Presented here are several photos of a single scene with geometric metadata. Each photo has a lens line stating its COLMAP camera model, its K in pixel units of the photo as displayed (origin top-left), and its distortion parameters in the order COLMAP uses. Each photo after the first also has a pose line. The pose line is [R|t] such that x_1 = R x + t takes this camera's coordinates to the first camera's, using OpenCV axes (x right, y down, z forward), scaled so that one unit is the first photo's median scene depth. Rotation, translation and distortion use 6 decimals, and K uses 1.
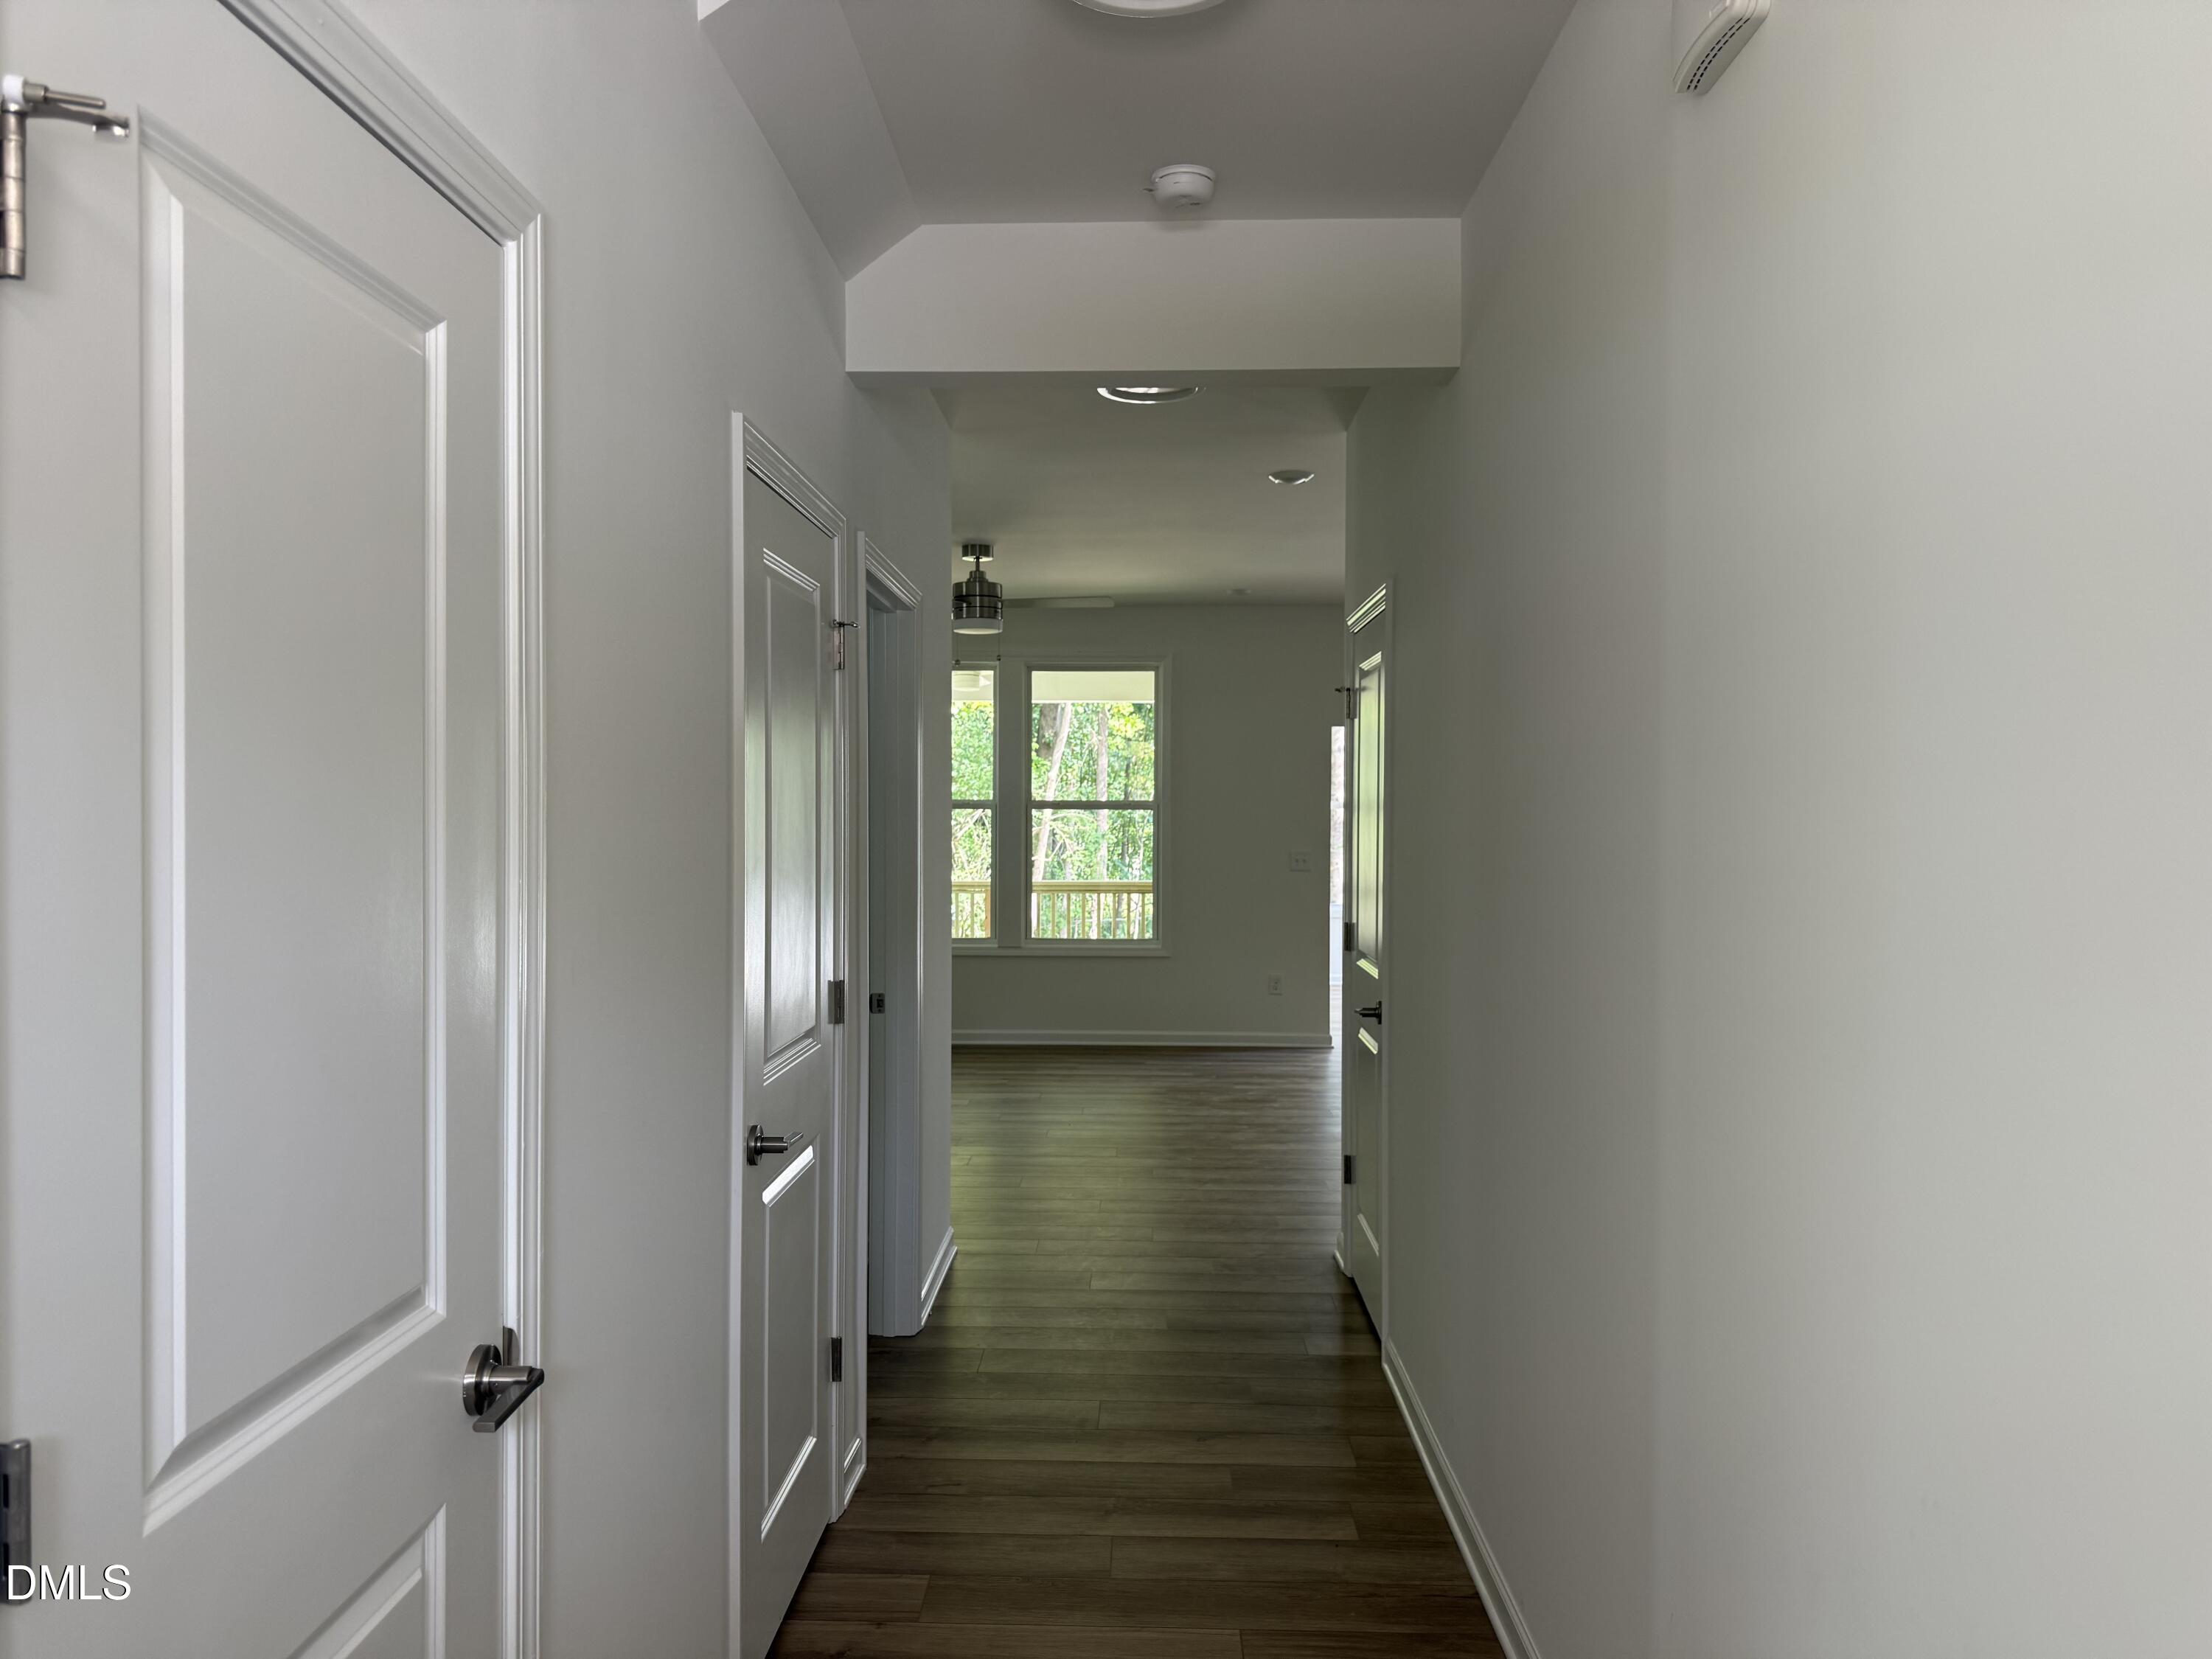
lens RADIAL K [[1545.3, 0, 1104.7], [0, 1545.3, 823.7], [0, 0, 1]] dist [0.037250, -0.009509]
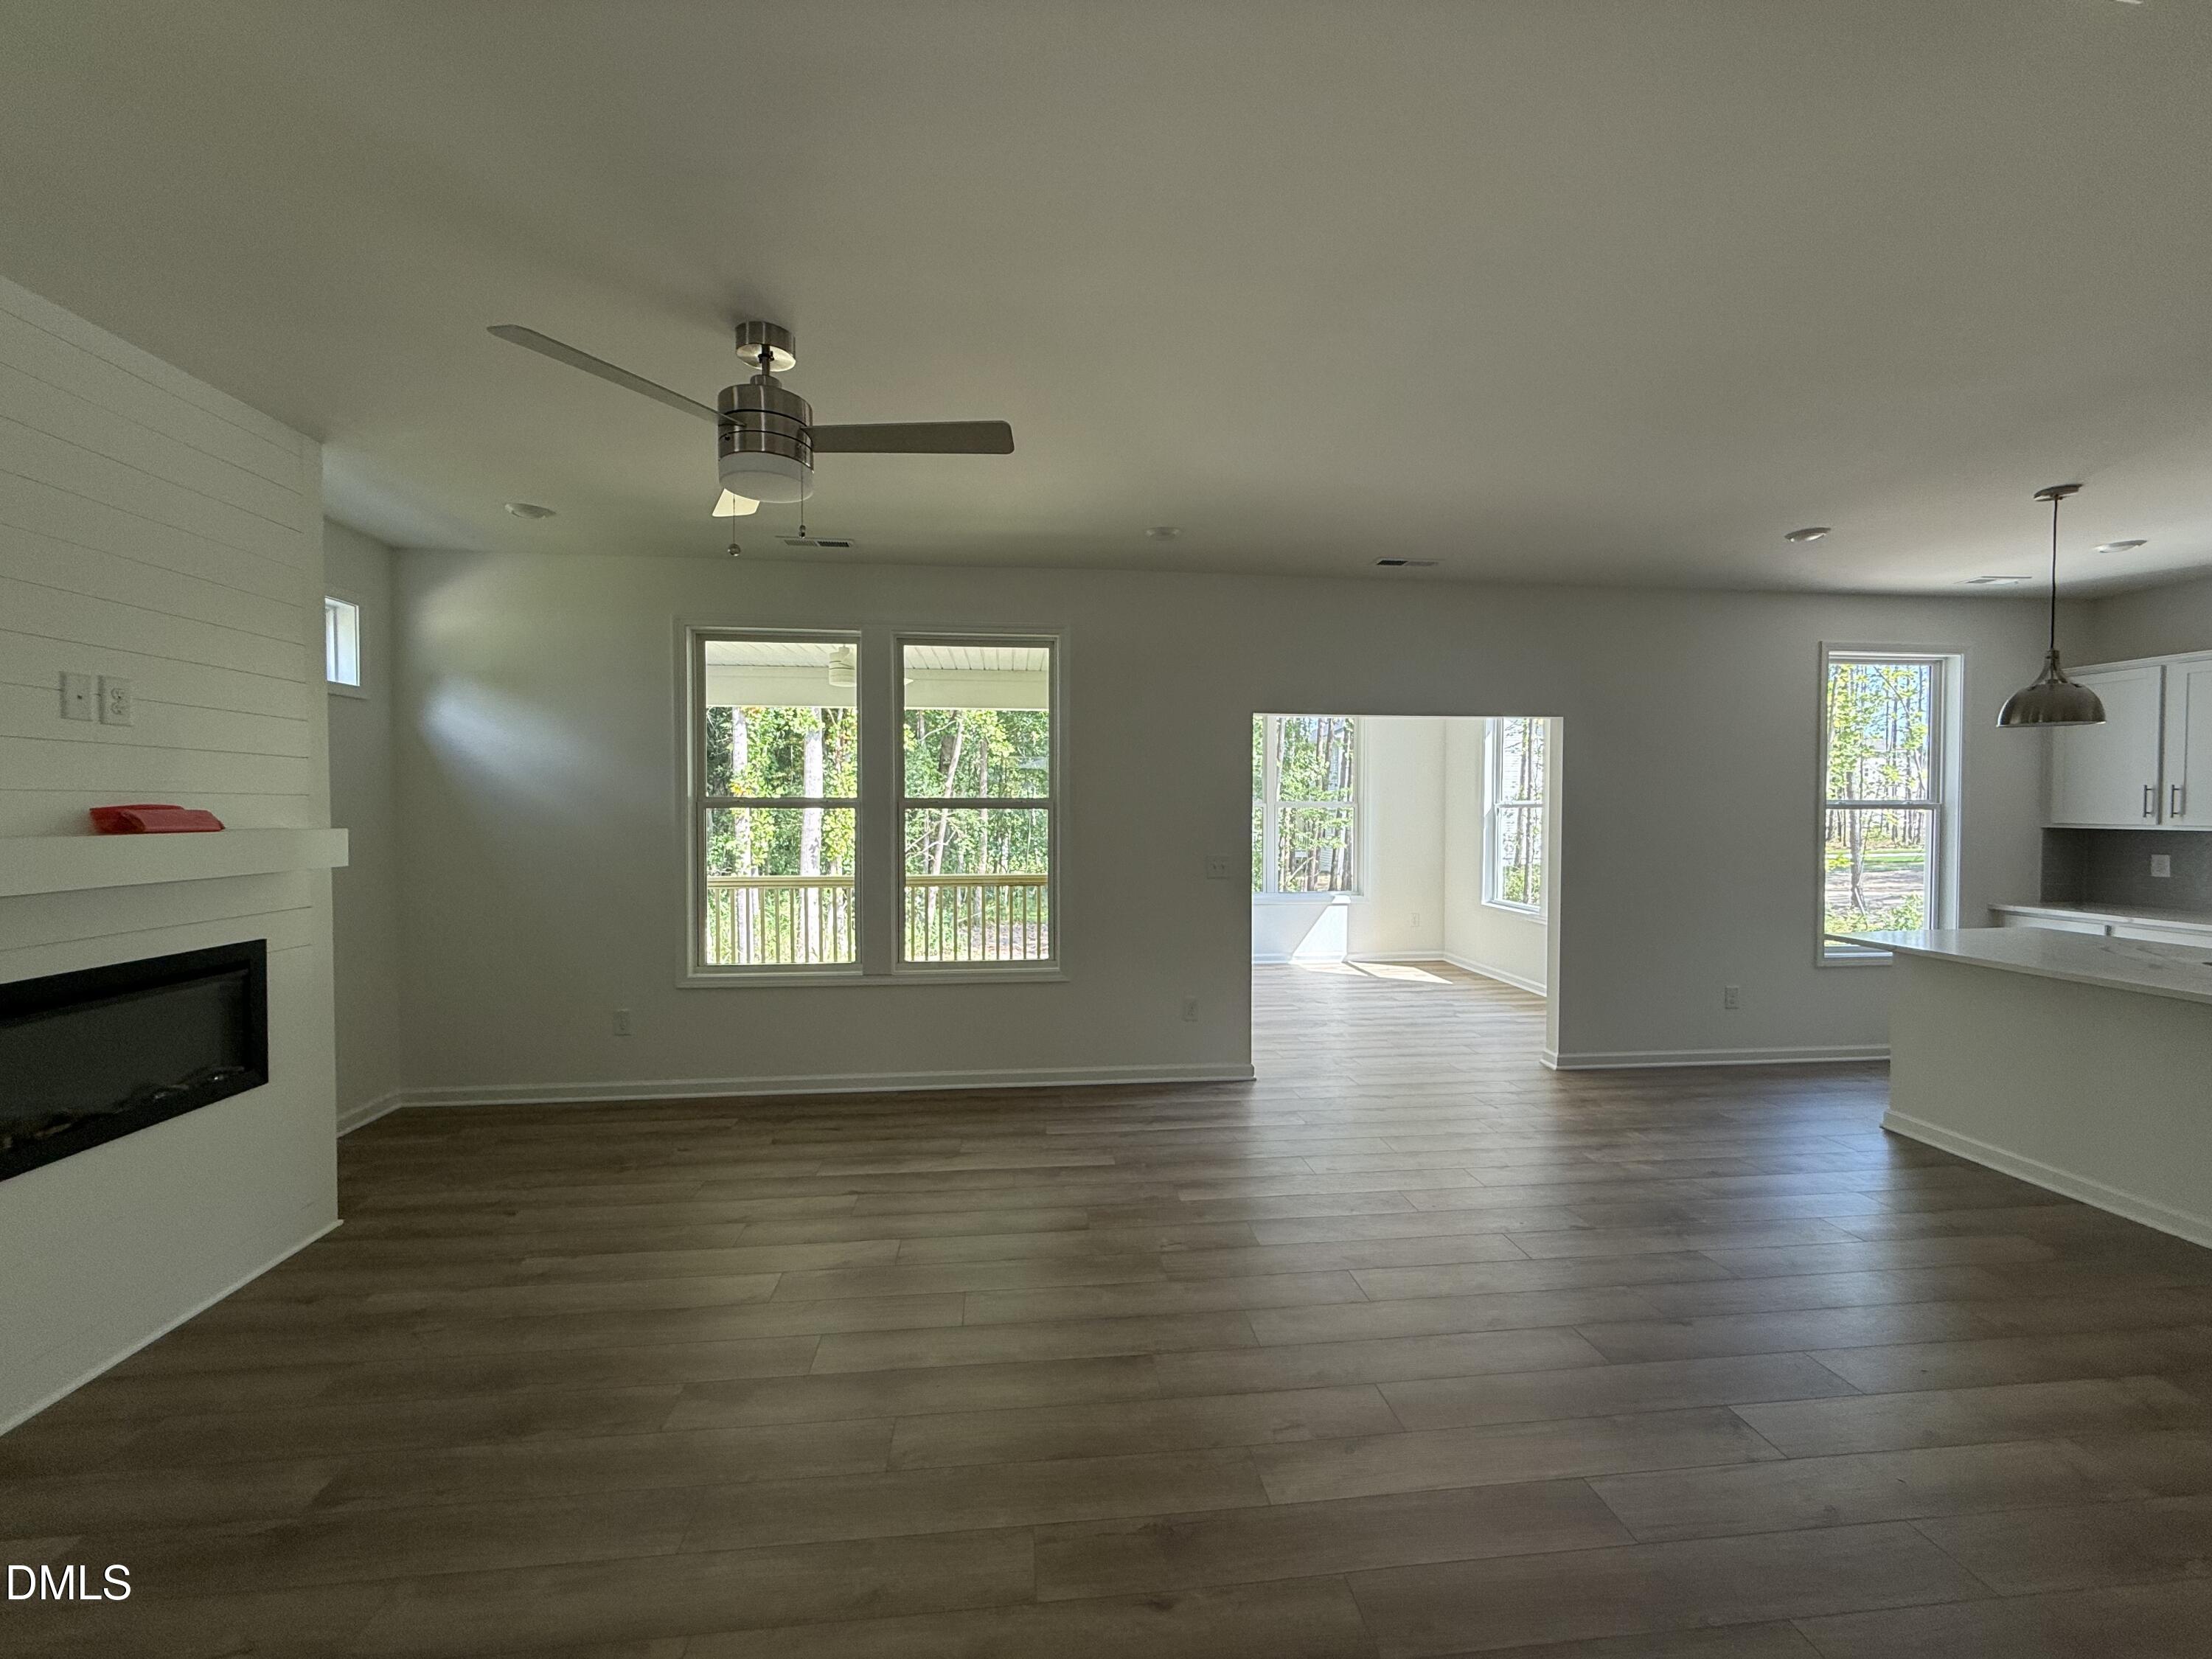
lens RADIAL K [[886.9, 0, 1090.9], [0, 886.9, 828.6], [0, 0, 1]] dist [0.006031, 0.000537]
pose [[0.992778, -0.006960, 0.119760, -0.006084], [0.005267, 0.999882, 0.014450, -0.005824], [-0.119846, -0.013715, 0.992698, 0.625448]]
